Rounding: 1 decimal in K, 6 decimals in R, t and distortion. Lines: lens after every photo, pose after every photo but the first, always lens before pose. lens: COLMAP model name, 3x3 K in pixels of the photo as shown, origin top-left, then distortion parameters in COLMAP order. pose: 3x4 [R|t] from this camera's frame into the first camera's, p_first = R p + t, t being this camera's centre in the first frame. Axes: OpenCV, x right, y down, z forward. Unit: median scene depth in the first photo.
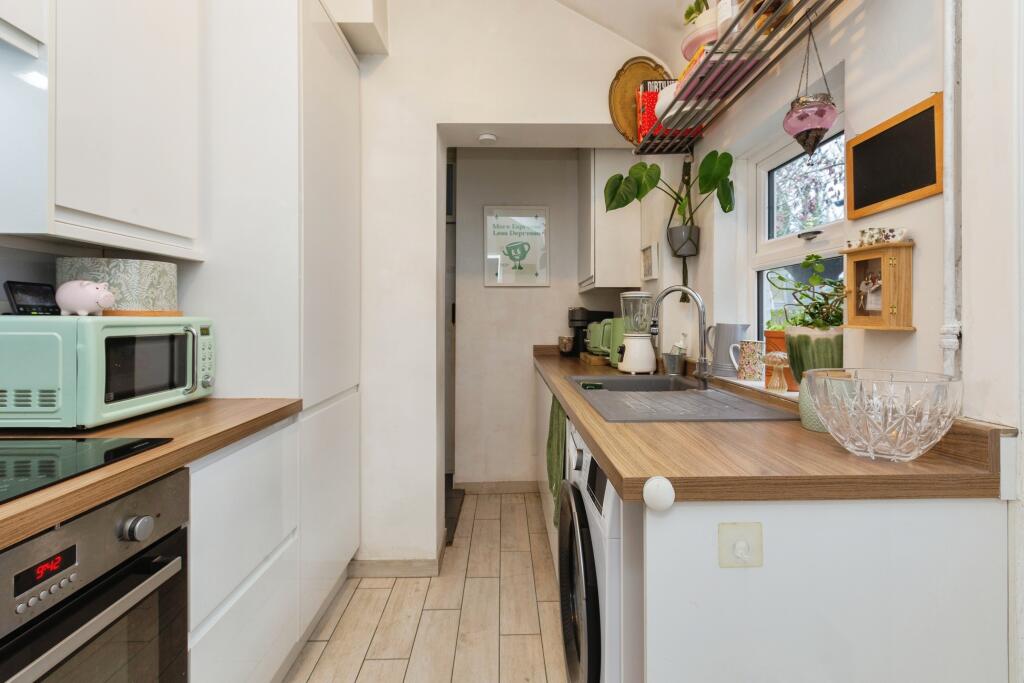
lens RADIAL K [[466.0, 0, 517.0], [0, 466.0, 314.5], [0, 0, 1]] dist [0.002329, -0.000331]
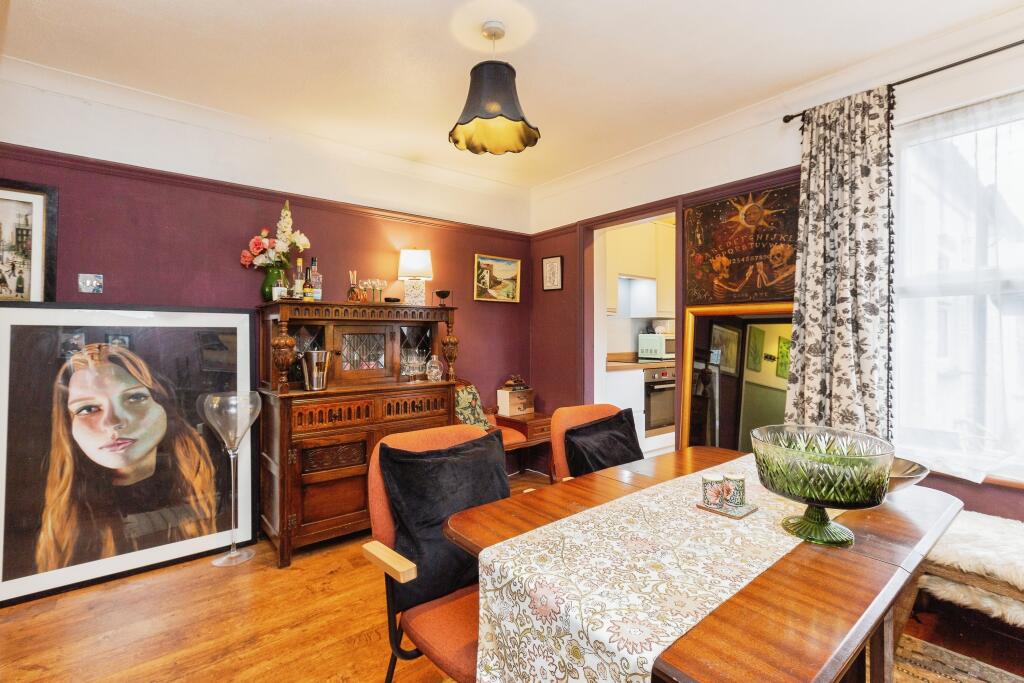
lens RADIAL K [[466.0, 0, 512.9], [0, 466.0, 332.7], [0, 0, 1]] dist [0.002329, -0.000331]
pose [[0.601597, 0.002343, -0.798796, 1.871999], [-0.001010, 0.999997, 0.002173, -0.020790], [0.798799, -0.000500, 0.601598, -2.962935]]
